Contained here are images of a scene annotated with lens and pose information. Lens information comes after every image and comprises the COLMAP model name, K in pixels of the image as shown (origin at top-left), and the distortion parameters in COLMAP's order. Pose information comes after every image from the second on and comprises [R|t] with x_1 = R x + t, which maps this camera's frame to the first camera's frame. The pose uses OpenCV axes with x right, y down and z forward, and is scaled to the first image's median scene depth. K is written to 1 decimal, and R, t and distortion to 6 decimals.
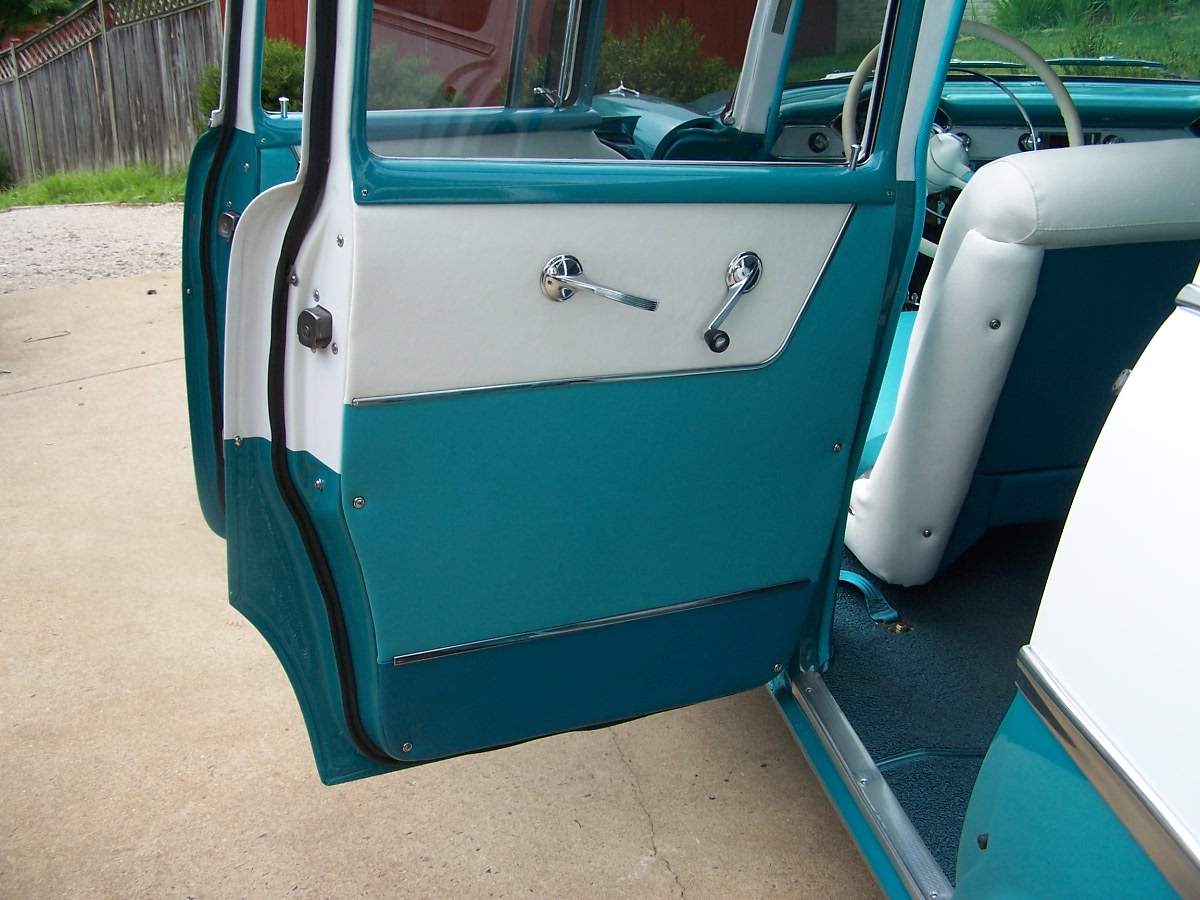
lens RADIAL K [[1330.8, 0, 600.0], [0, 1330.8, 450.0], [0, 0, 1]] dist [-0.192380, 0.304760]
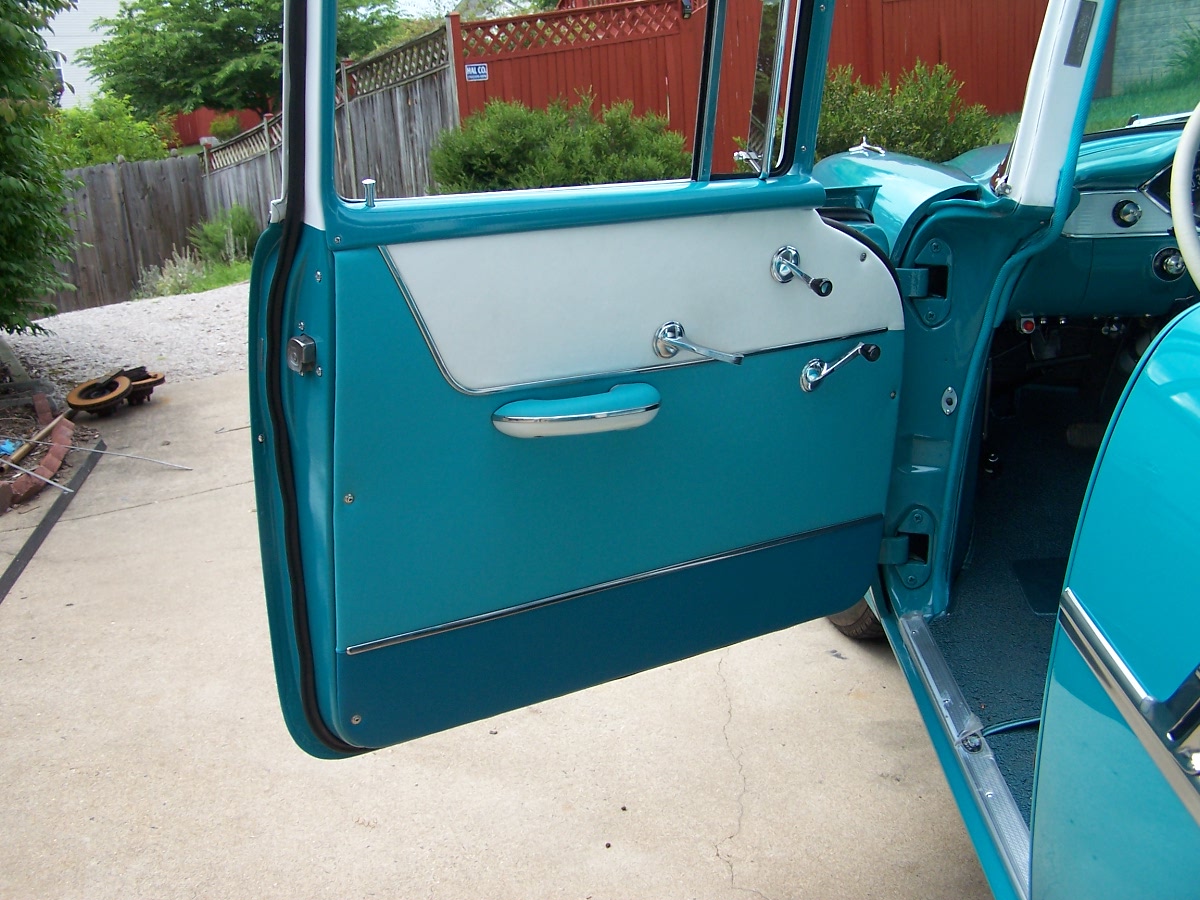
lens RADIAL K [[1330.8, 0, 600.0], [0, 1330.8, 450.0], [0, 0, 1]] dist [-0.192380, 0.304760]
pose [[0.981610, 0.004532, -0.190845, 0.009363], [-0.012436, 0.999113, -0.040240, -0.039896], [0.190493, 0.041874, 0.980795, 0.136605]]
